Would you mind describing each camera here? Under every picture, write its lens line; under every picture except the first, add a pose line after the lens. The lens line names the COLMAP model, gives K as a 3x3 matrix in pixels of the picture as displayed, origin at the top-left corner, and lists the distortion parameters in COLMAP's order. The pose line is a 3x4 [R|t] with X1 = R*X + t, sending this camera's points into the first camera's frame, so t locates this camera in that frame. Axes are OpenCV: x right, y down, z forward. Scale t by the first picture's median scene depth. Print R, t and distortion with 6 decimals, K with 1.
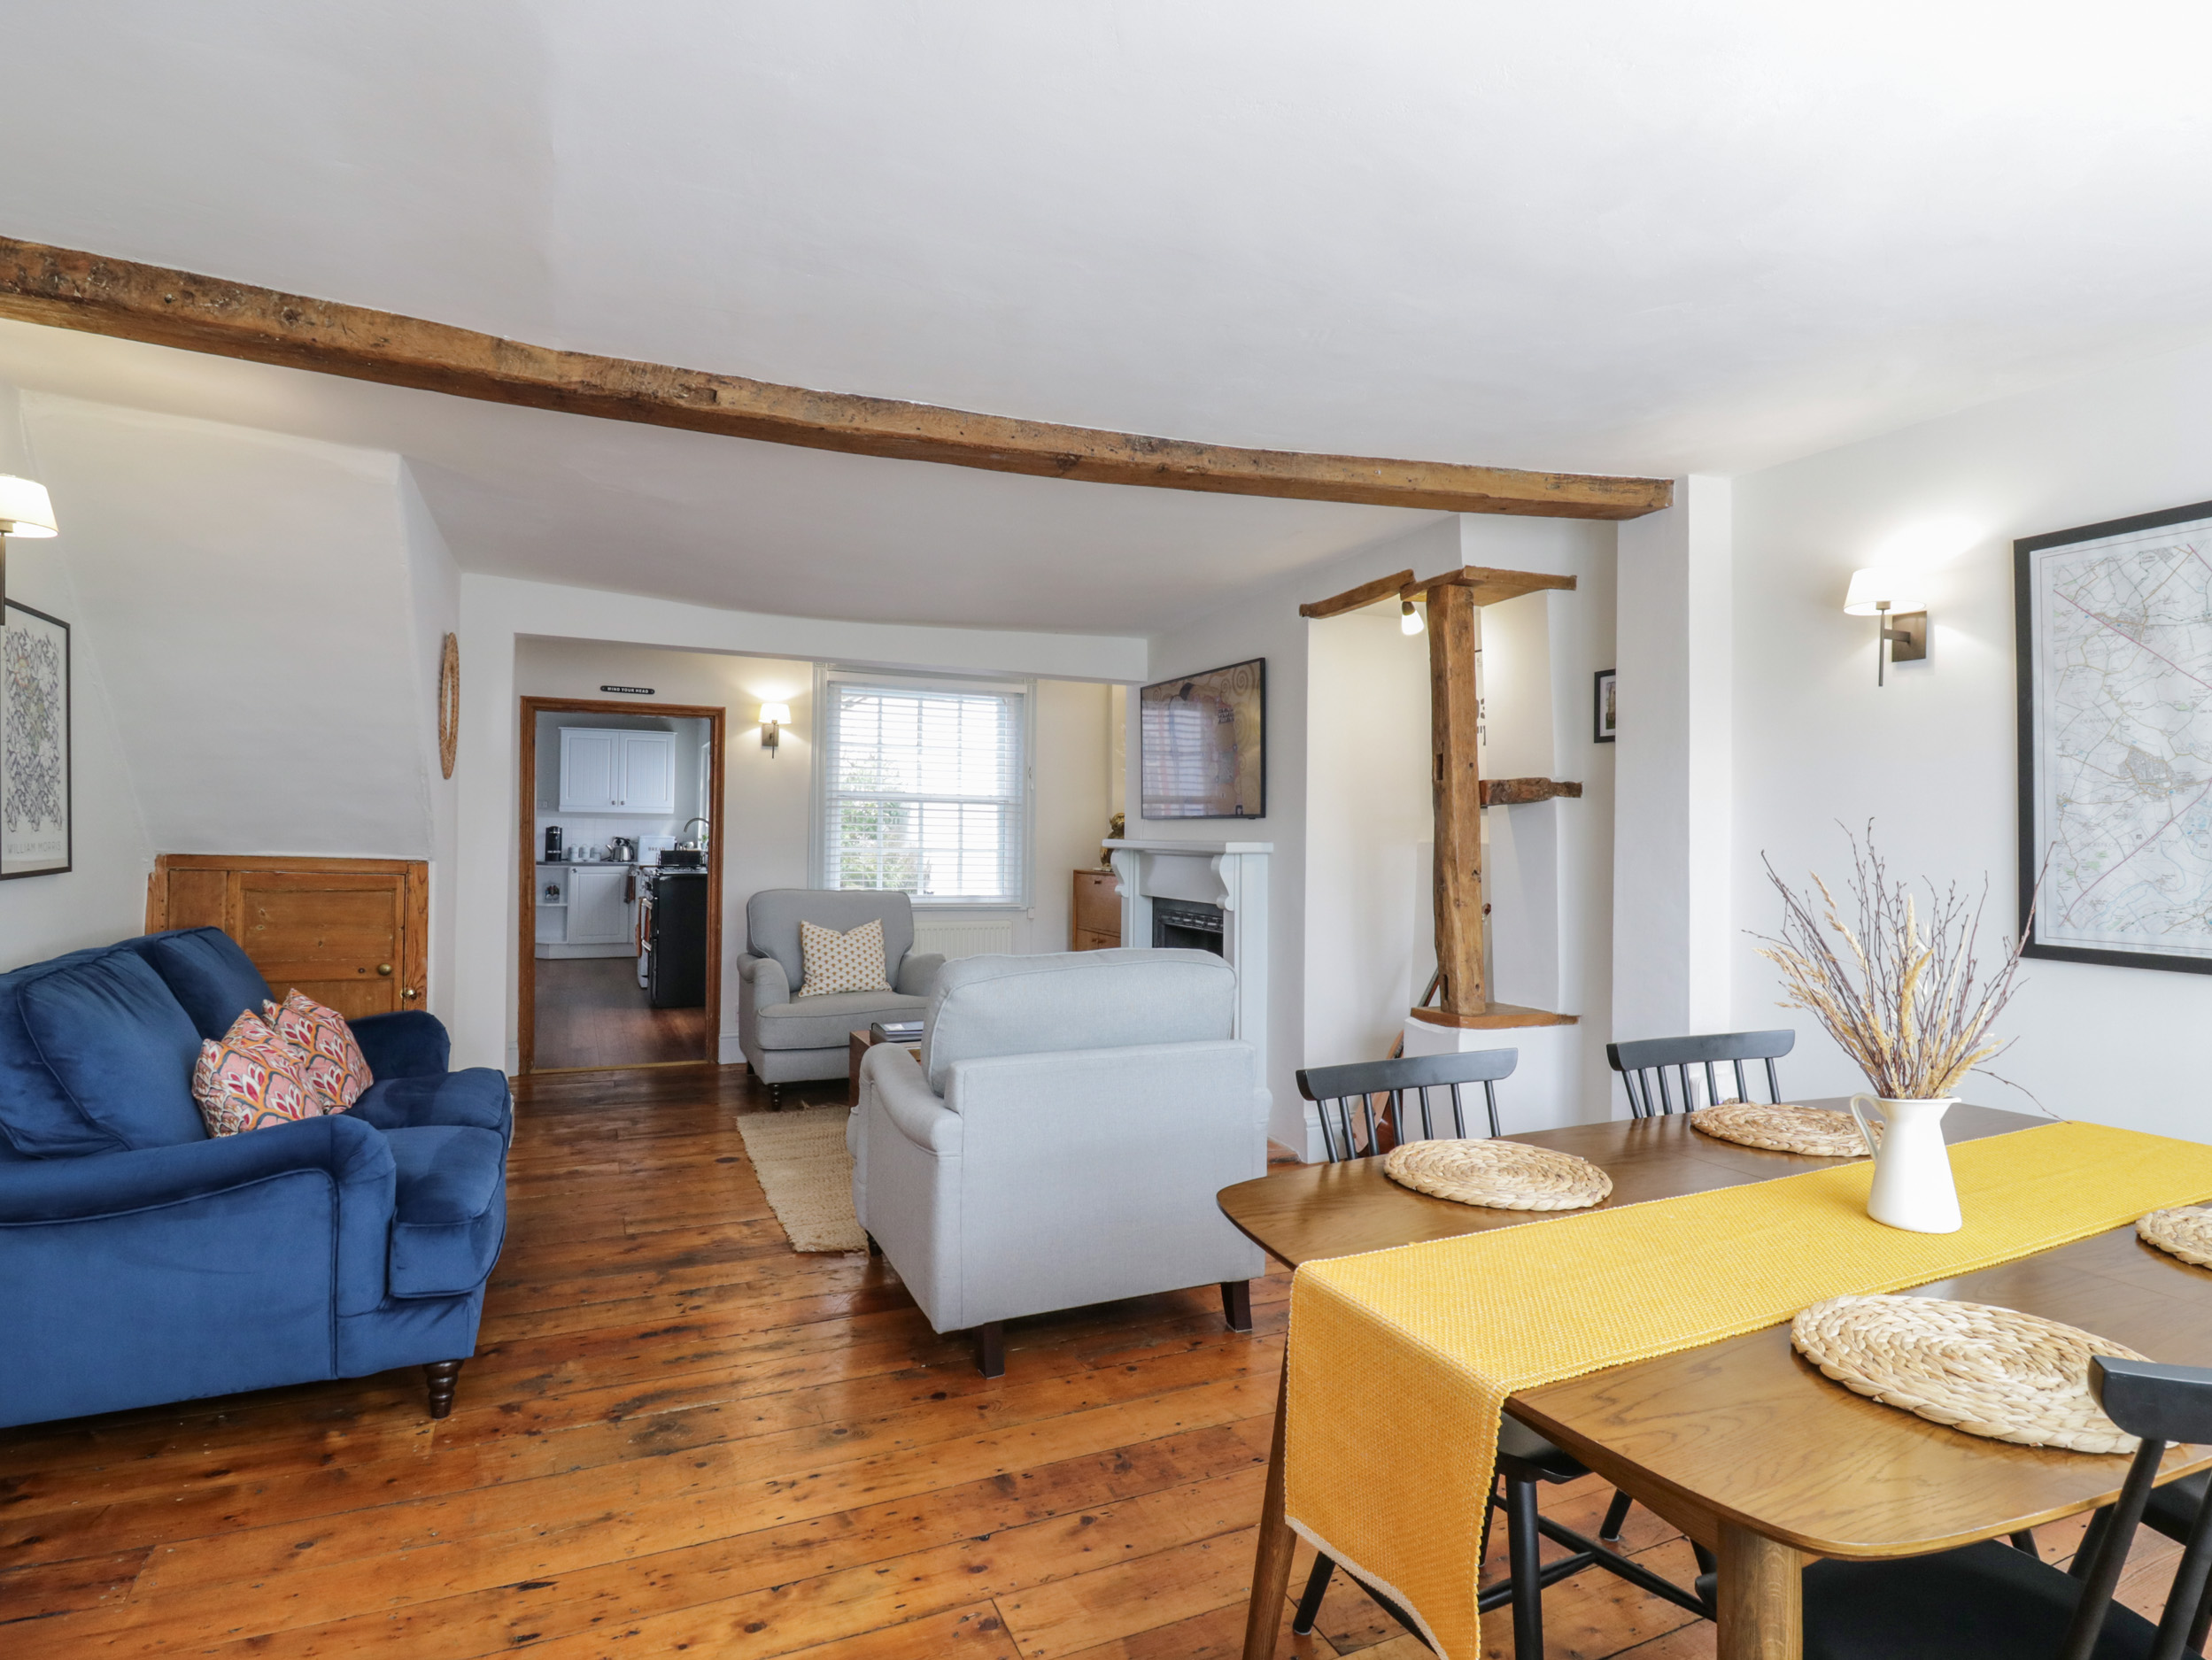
lens RADIAL K [[1168.2, 0, 1124.5], [0, 1168.2, 810.8], [0, 0, 1]] dist [-0.000009, -0.009982]
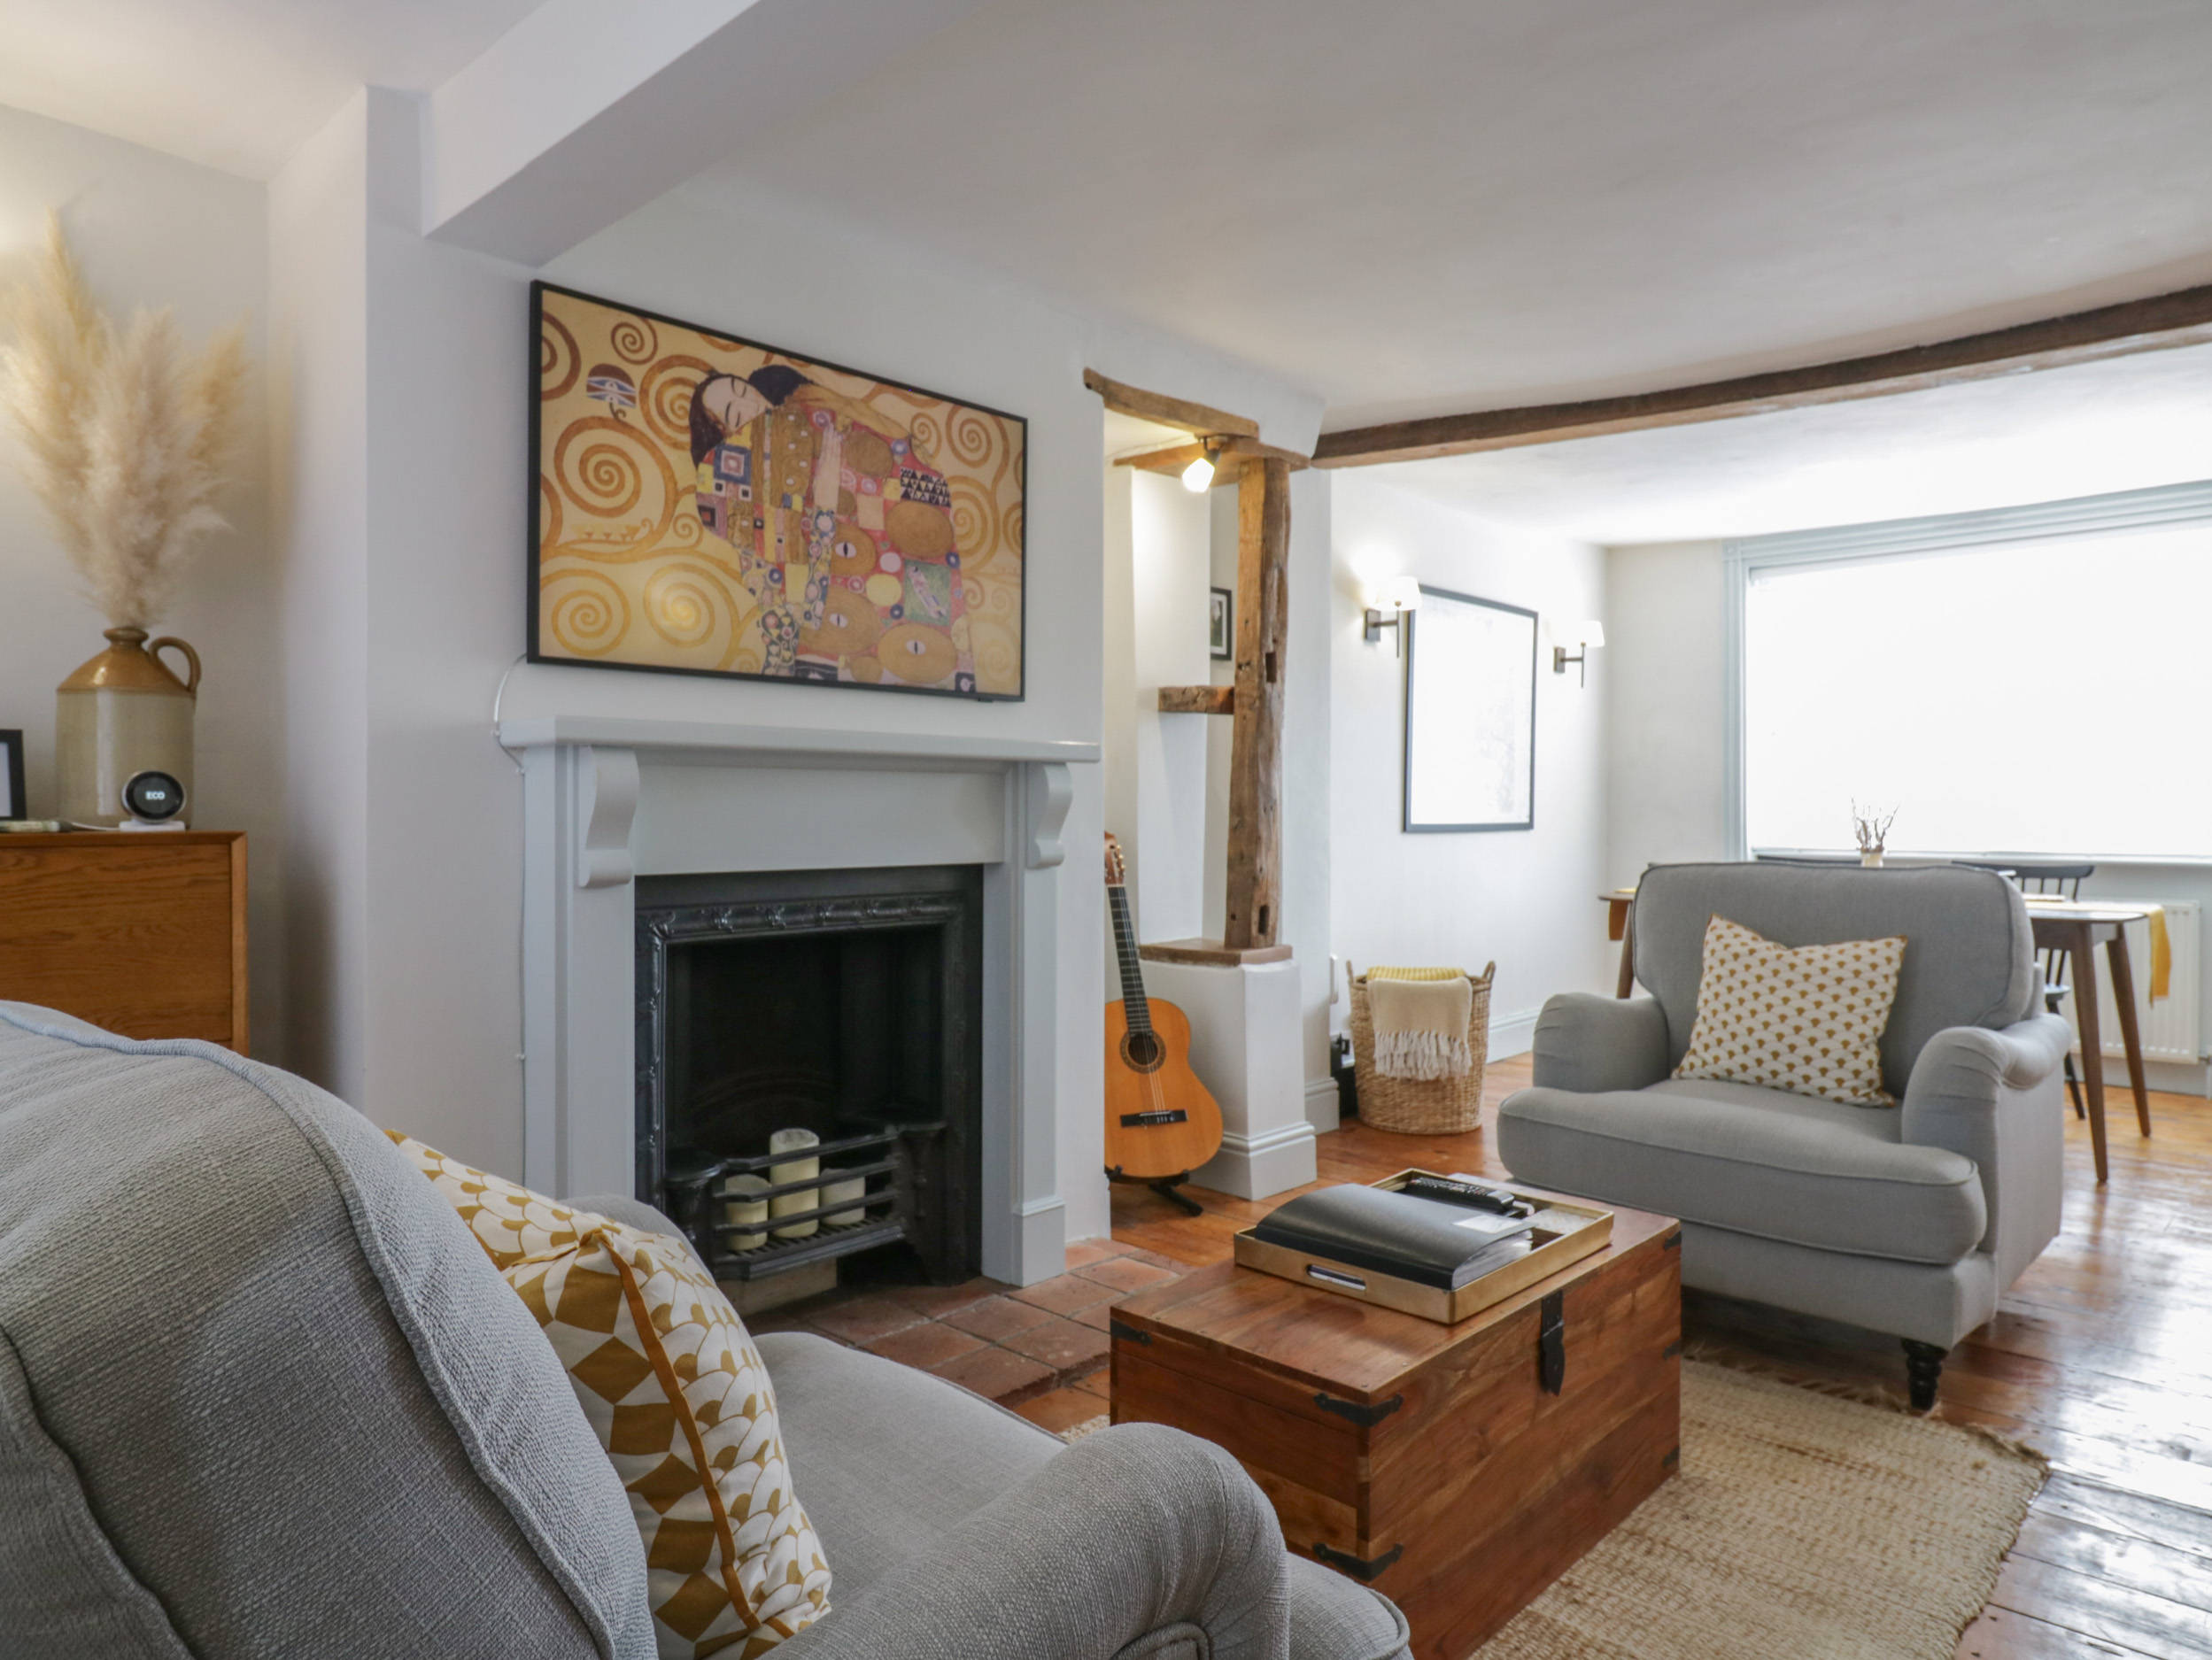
lens RADIAL K [[1391.2, 0, 1140.2], [0, 1391.2, 805.5], [0, 0, 1]] dist [0.000881, -0.006004]
pose [[-0.386126, -0.007286, 0.922417, -0.643437], [-0.022460, 0.999747, -0.001505, 0.068008], [-0.922173, -0.021298, -0.386191, 1.473728]]
